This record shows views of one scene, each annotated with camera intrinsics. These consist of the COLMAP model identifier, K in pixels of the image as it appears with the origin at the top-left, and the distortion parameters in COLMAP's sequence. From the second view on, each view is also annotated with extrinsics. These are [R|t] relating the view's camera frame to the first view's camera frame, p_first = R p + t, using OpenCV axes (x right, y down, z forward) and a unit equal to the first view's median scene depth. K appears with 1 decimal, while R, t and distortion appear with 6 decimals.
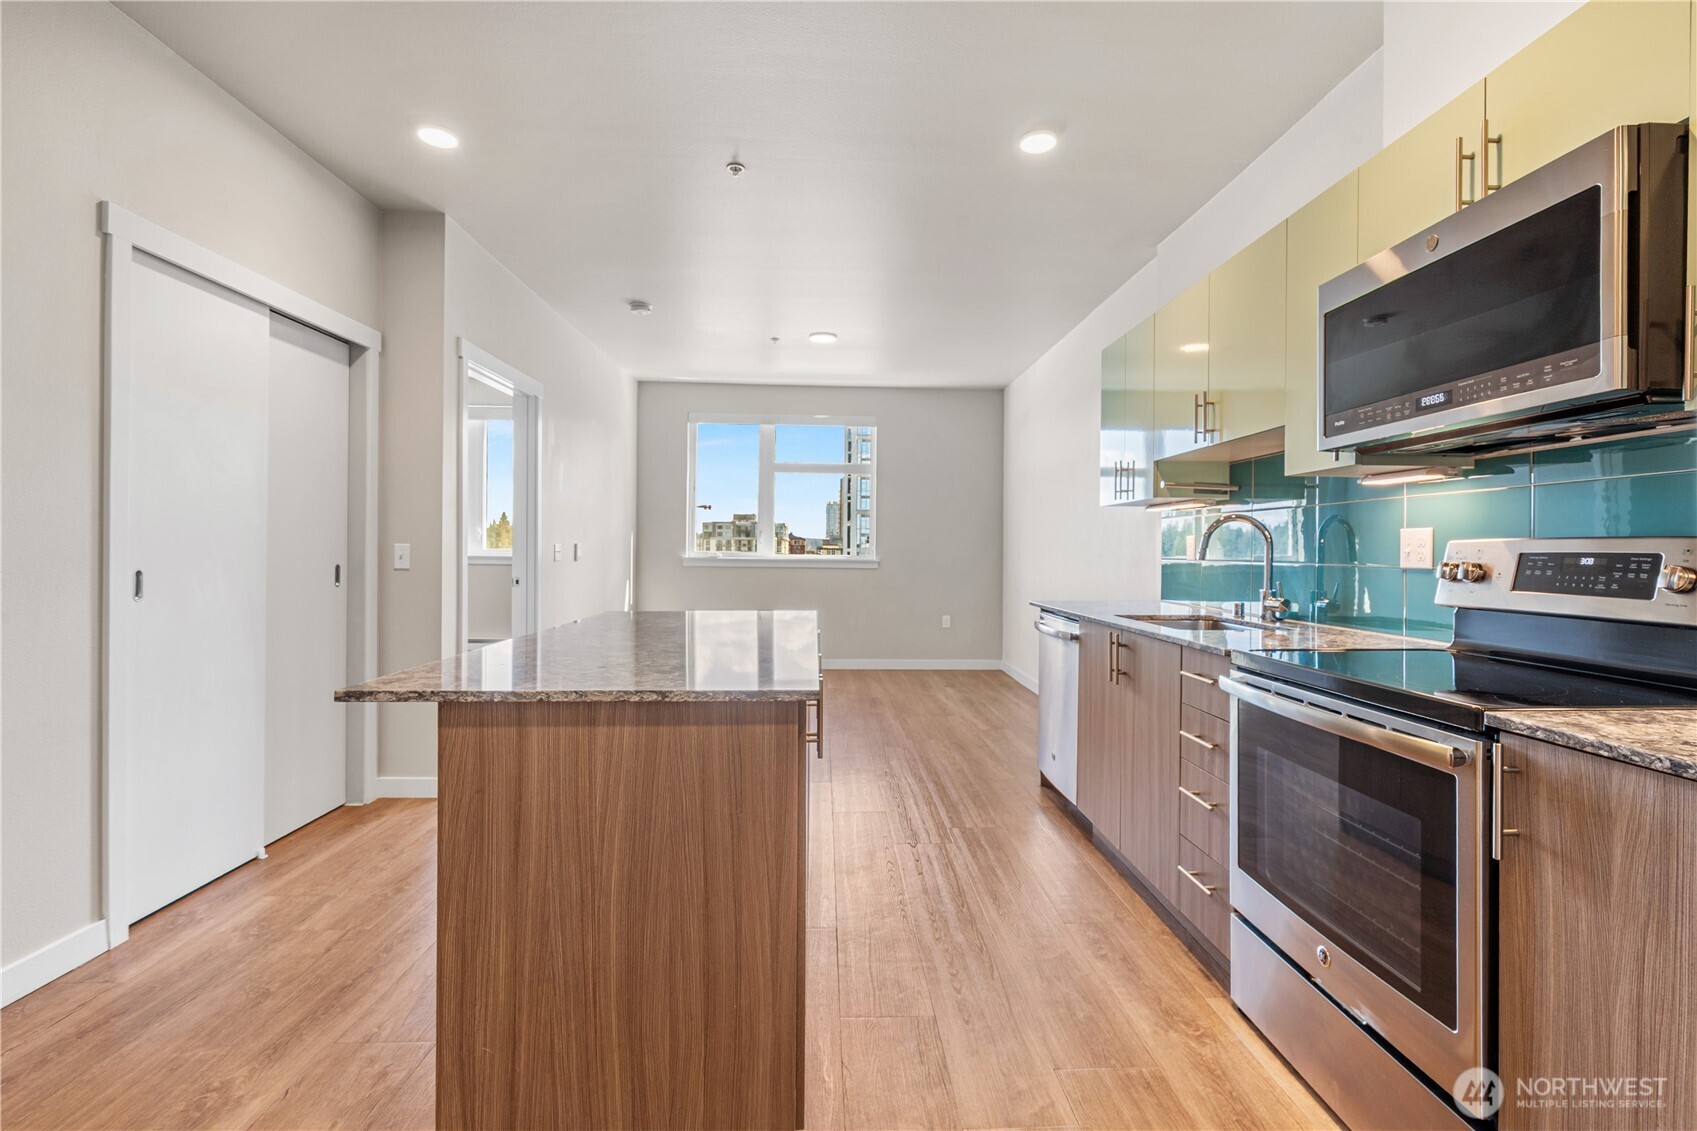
lens RADIAL K [[781.6, 0, 854.1], [0, 781.6, 538.4], [0, 0, 1]] dist [-0.001886, 0.002721]
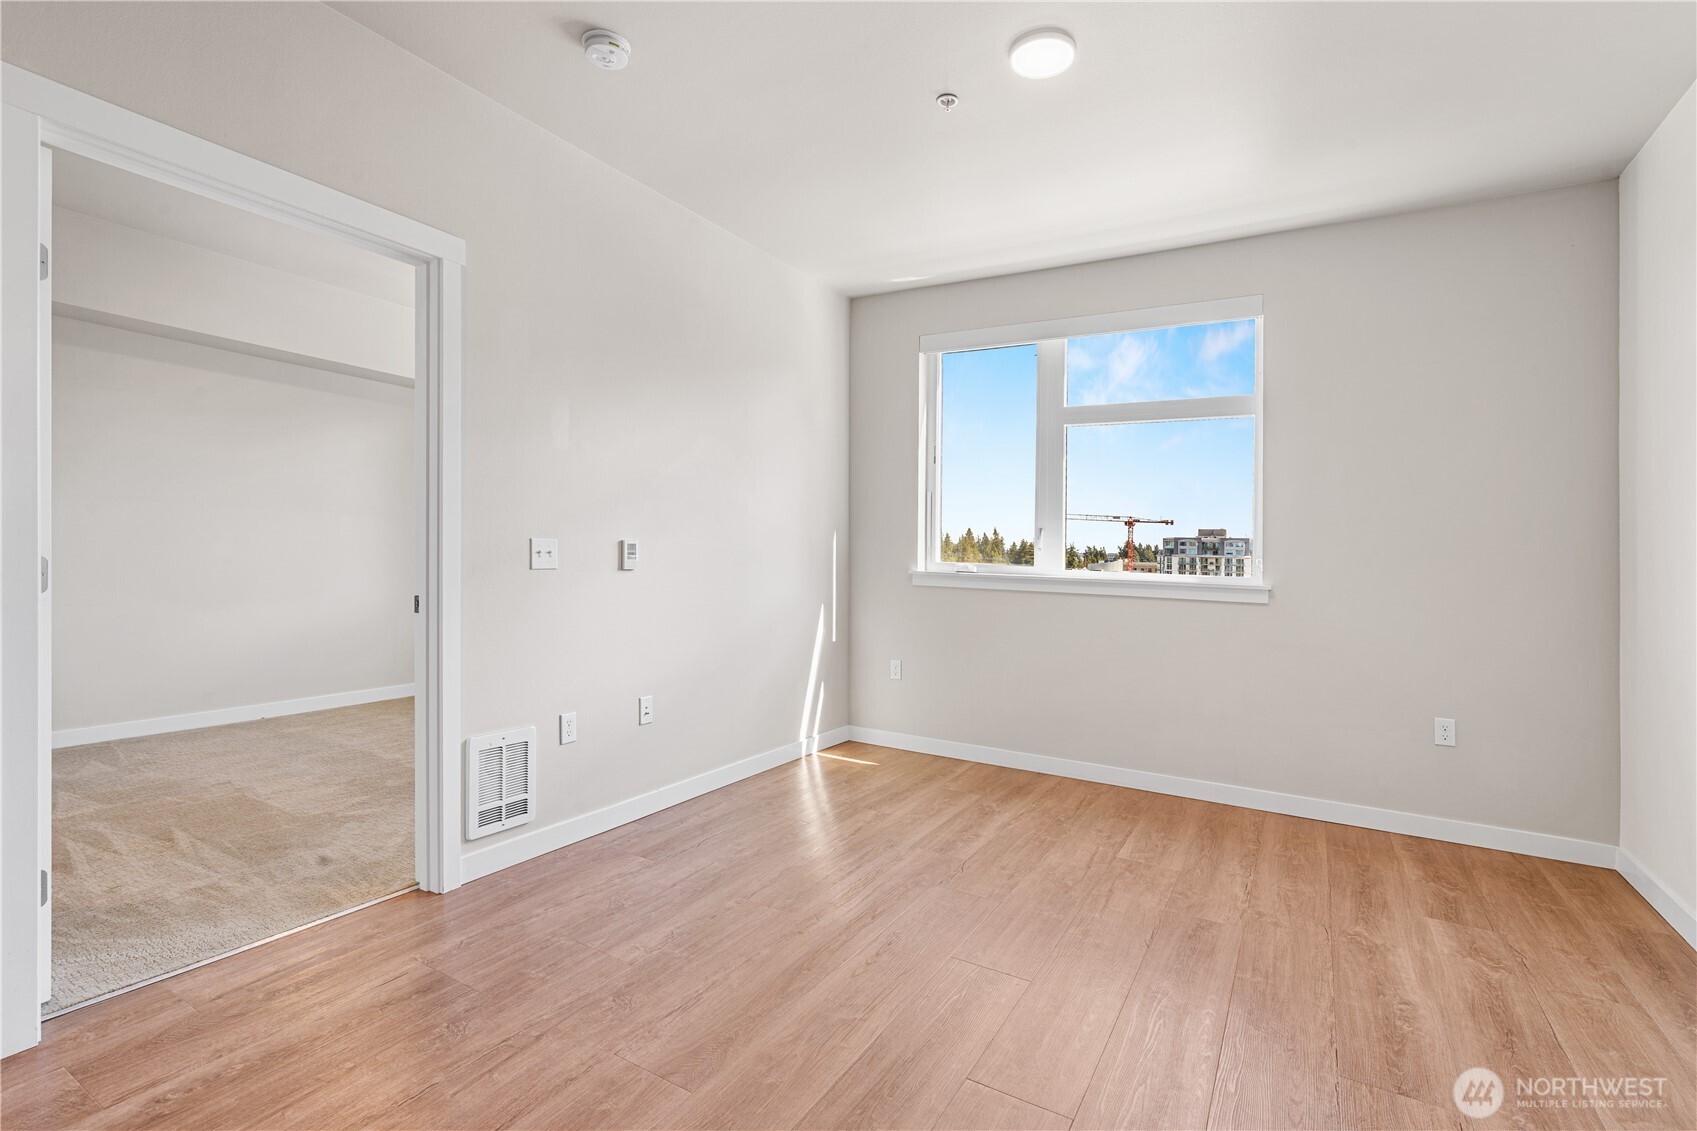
lens RADIAL K [[781.6, 0, 863.2], [0, 781.6, 554.6], [0, 0, 1]] dist [-0.001886, 0.002721]
pose [[0.844646, 0.013624, -0.535151, 0.375043], [-0.013709, 0.999899, 0.003818, 0.045610], [0.535149, 0.004111, 0.844748, 2.262236]]
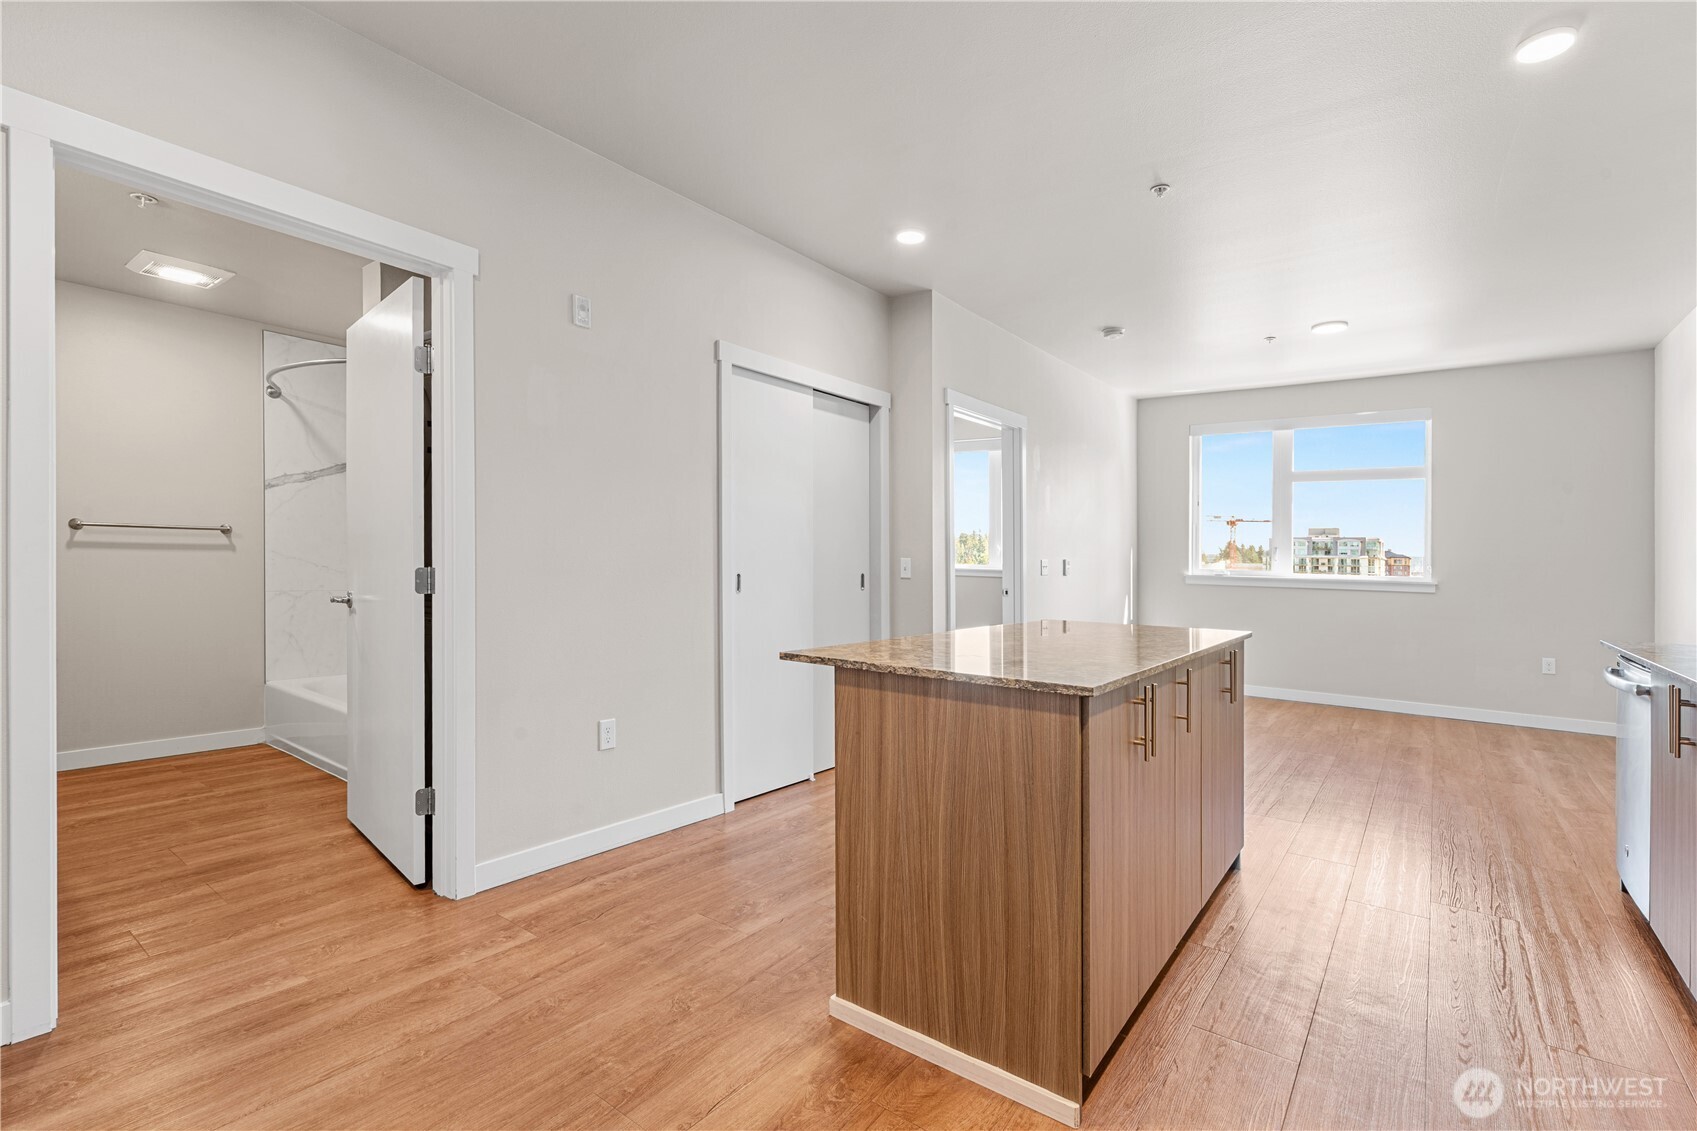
lens RADIAL K [[781.6, 0, 851.2], [0, 781.6, 568.2], [0, 0, 1]] dist [-0.001886, 0.002721]
pose [[0.774005, 0.014276, -0.633018, 0.361060], [-0.004031, 0.999837, 0.017620, 0.002851], [0.633166, -0.011087, 0.773936, -0.082778]]
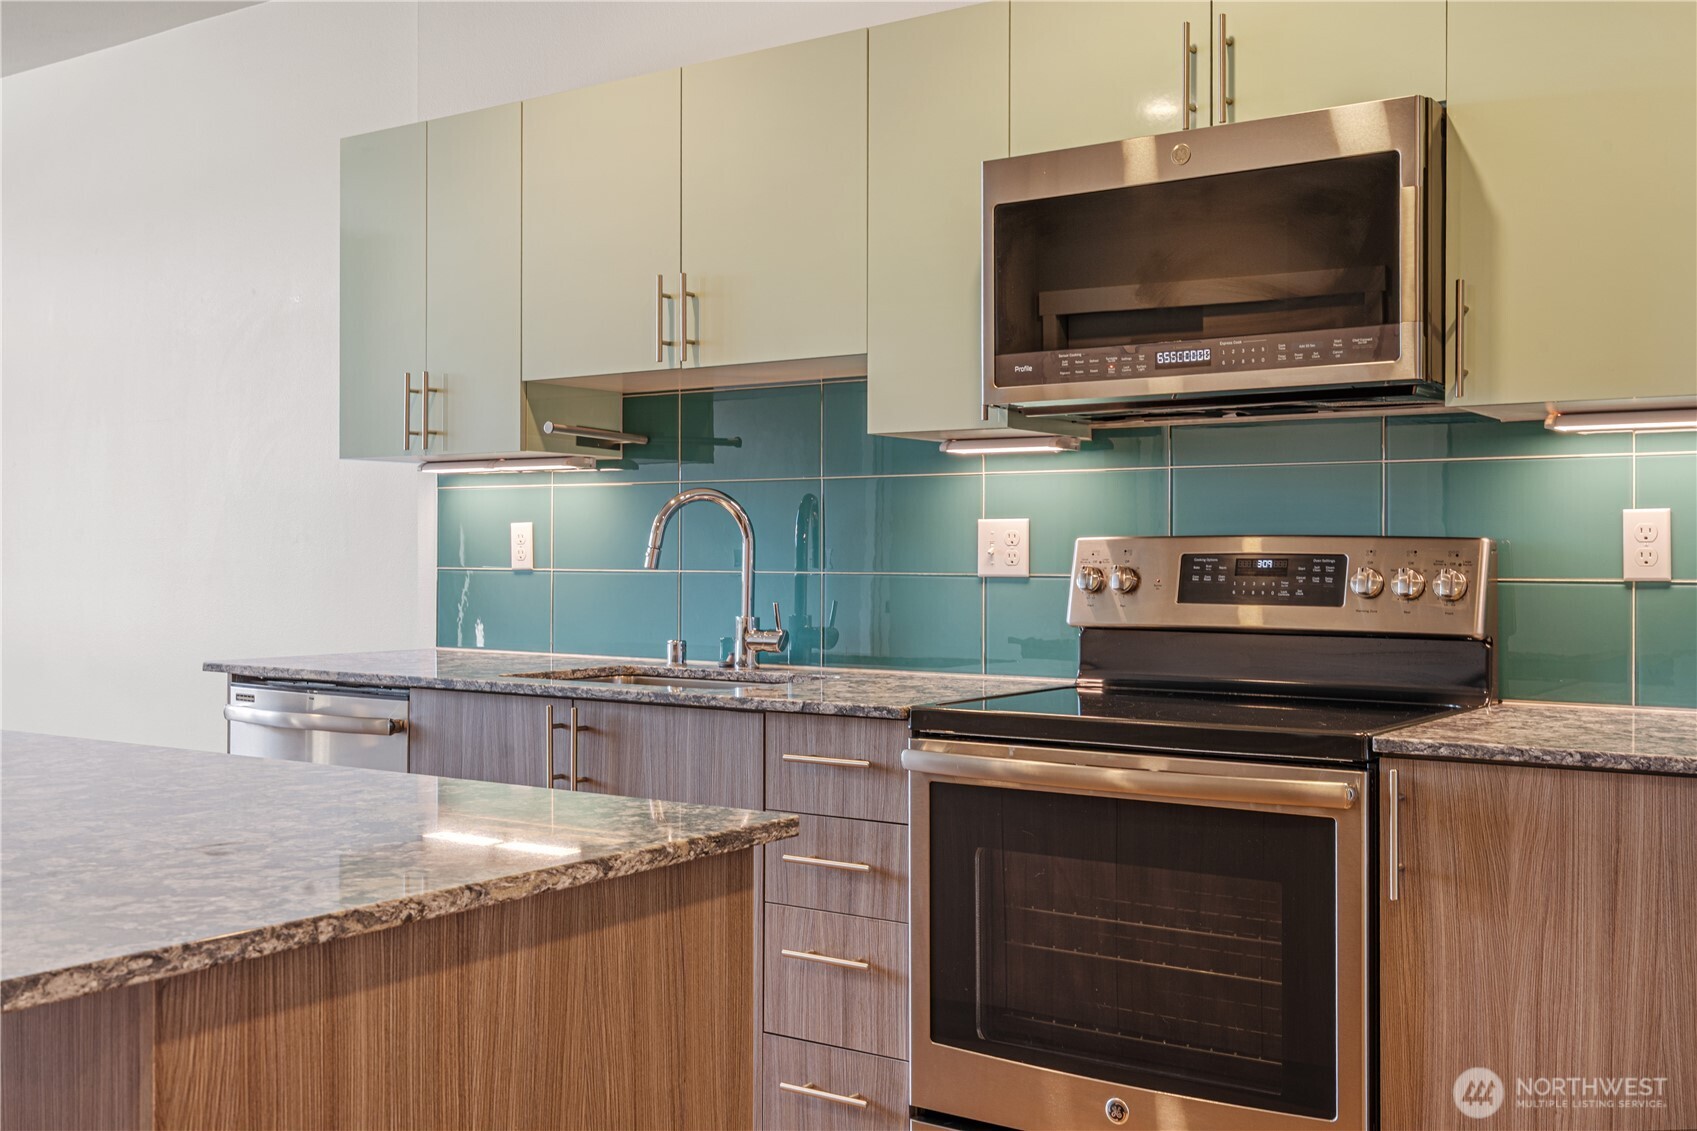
lens RADIAL K [[1759.9, 0, 852.9], [0, 1759.9, 529.8], [0, 0, 1]] dist [0.034758, 0.000000]
pose [[0.609566, 0.005117, 0.792719, -0.906192], [-0.010203, 0.999947, 0.001390, -0.006025], [-0.792669, -0.008936, 0.609586, 0.208034]]
